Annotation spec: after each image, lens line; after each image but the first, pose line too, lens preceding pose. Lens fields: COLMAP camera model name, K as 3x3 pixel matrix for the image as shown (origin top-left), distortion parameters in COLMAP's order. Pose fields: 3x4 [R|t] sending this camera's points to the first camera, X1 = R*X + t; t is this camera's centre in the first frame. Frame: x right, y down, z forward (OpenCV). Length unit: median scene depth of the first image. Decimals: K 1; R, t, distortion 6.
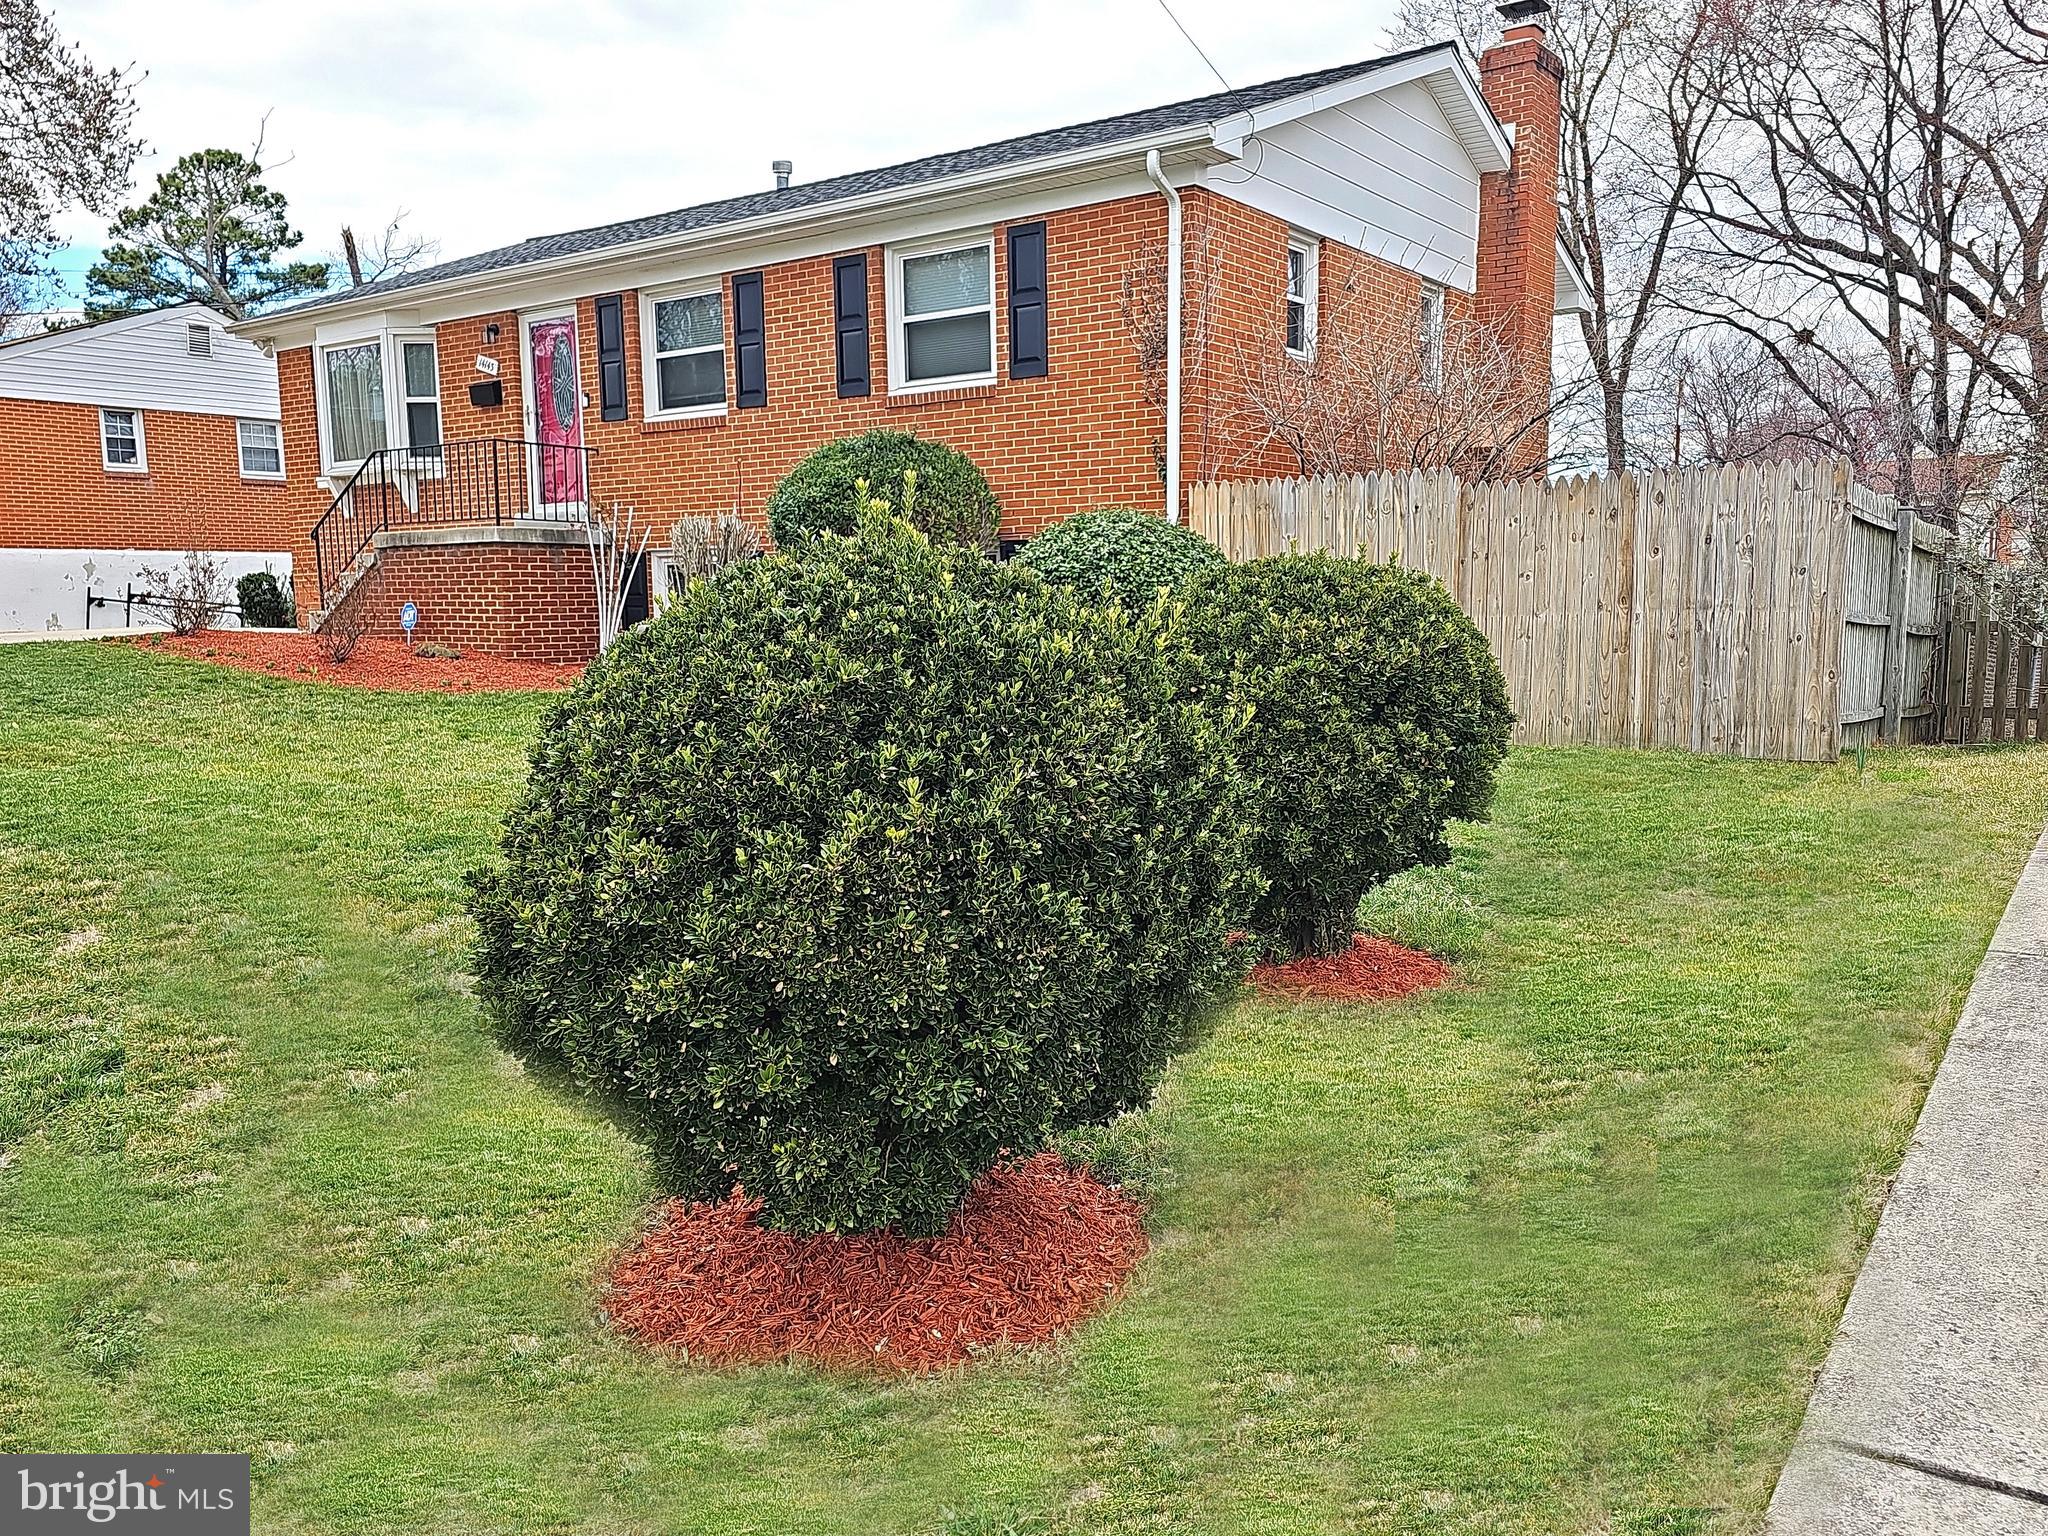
lens RADIAL K [[1528.9, 0, 1024.0], [0, 1528.9, 768.0], [0, 0, 1]] dist [0.096450, -0.132955]
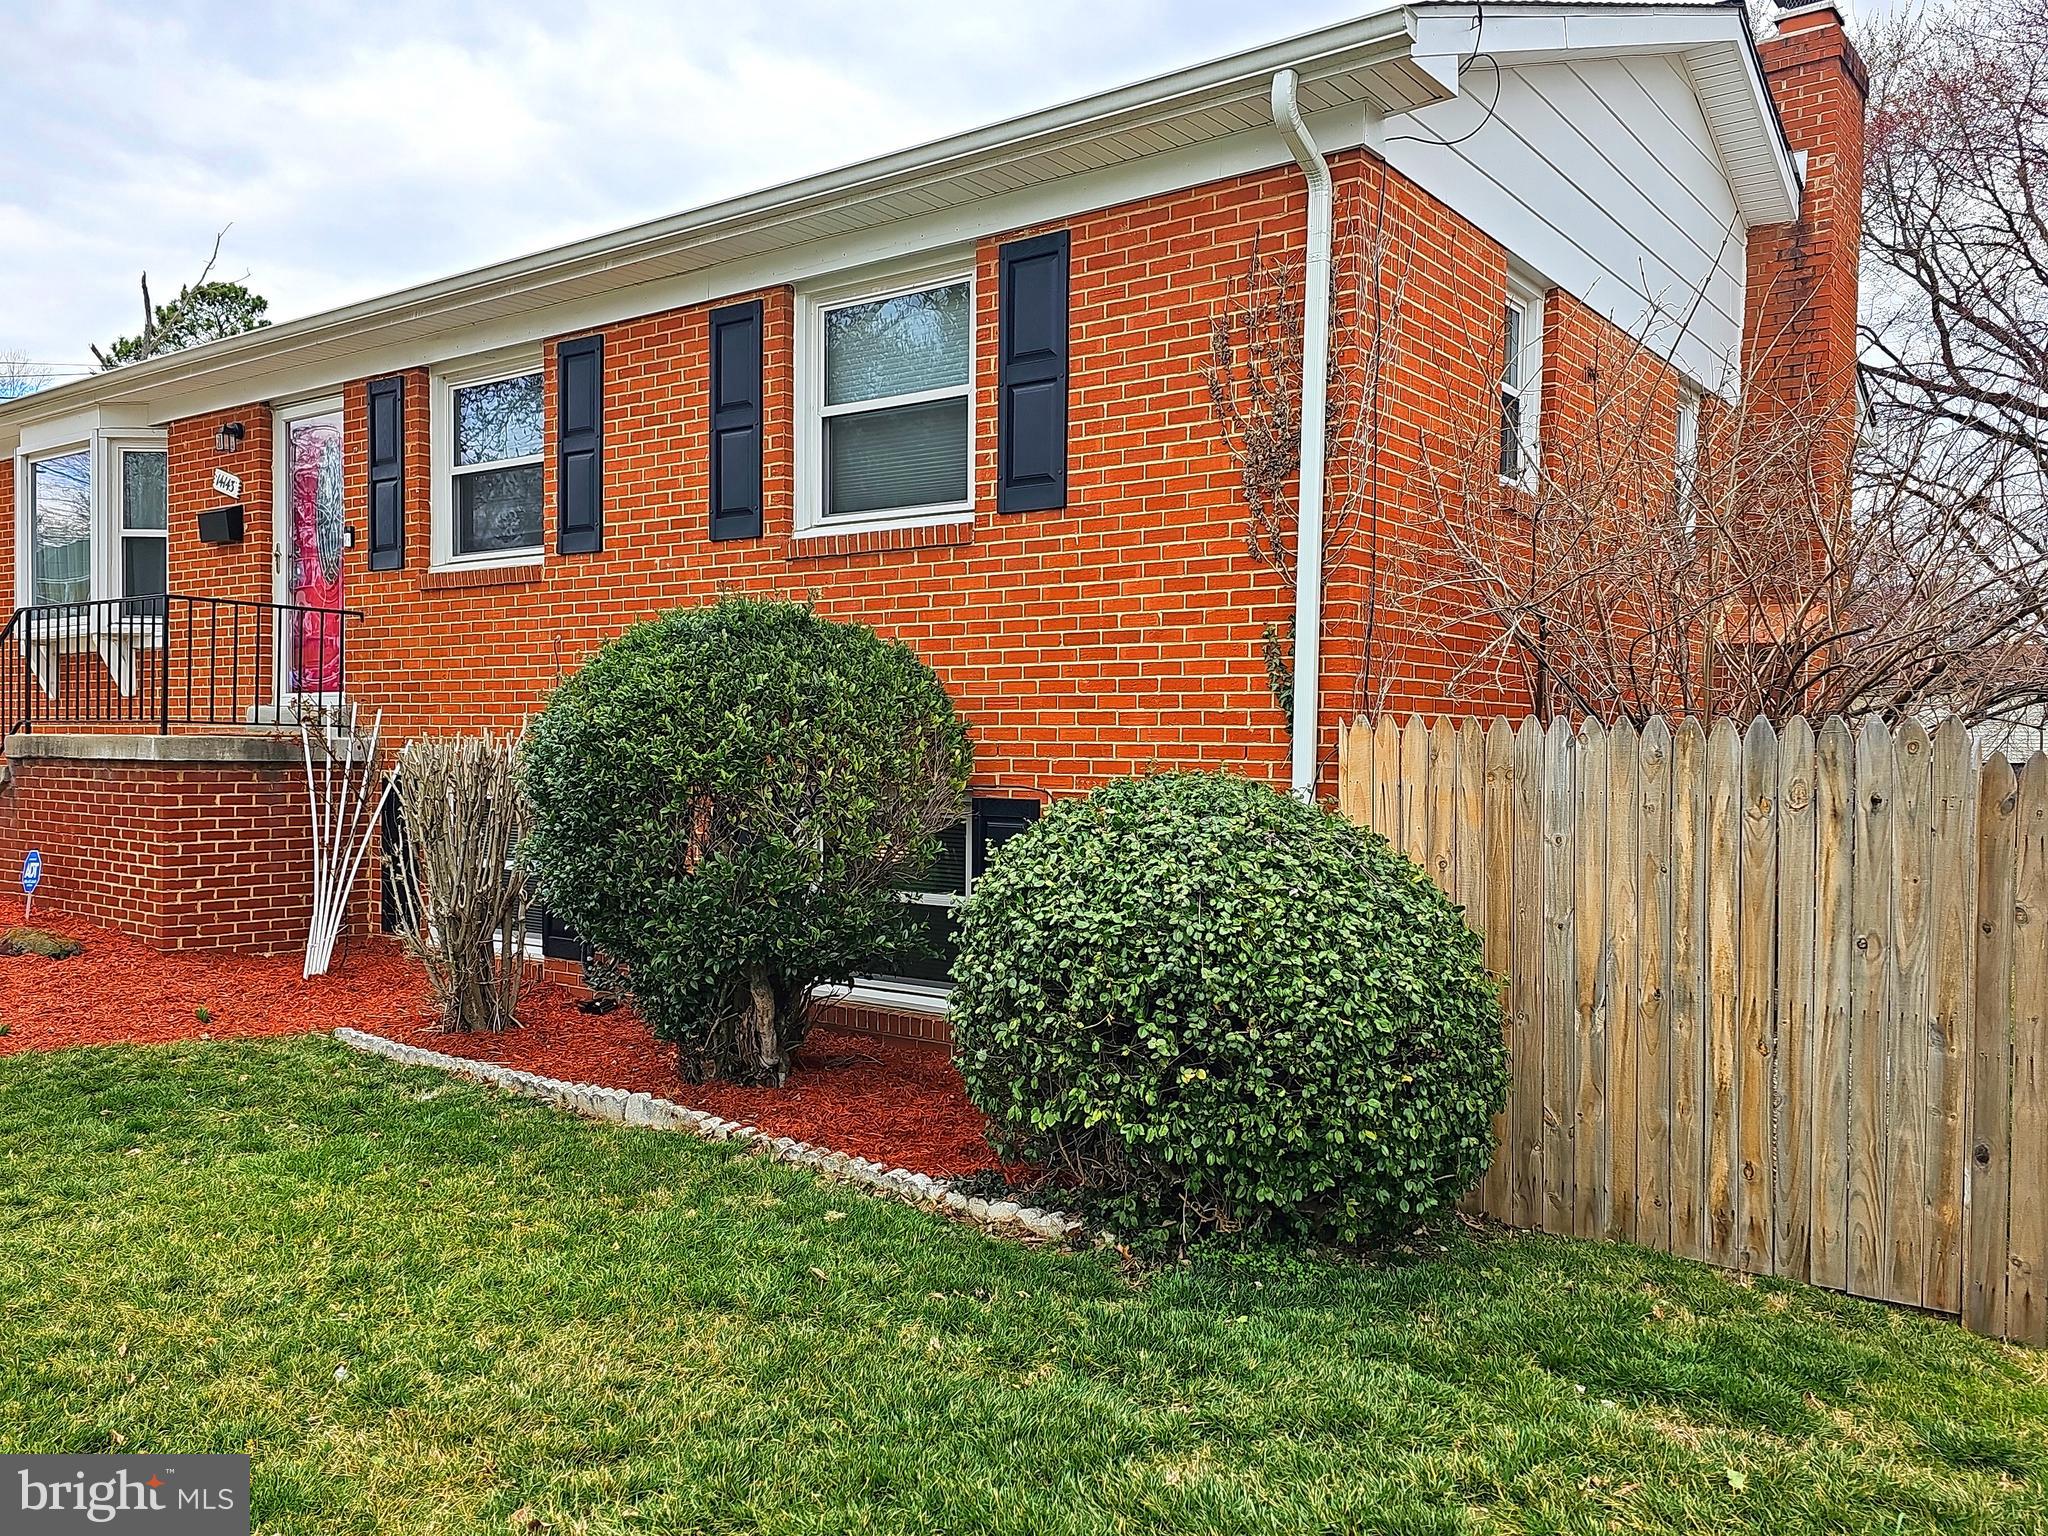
lens RADIAL K [[1528.9, 0, 1024.0], [0, 1528.9, 768.0], [0, 0, 1]] dist [0.096450, -0.132955]
pose [[0.999508, 0.026389, -0.016924, 0.011467], [-0.027929, 0.994759, -0.098356, -0.104295], [0.014240, 0.098780, 0.995007, 0.445597]]
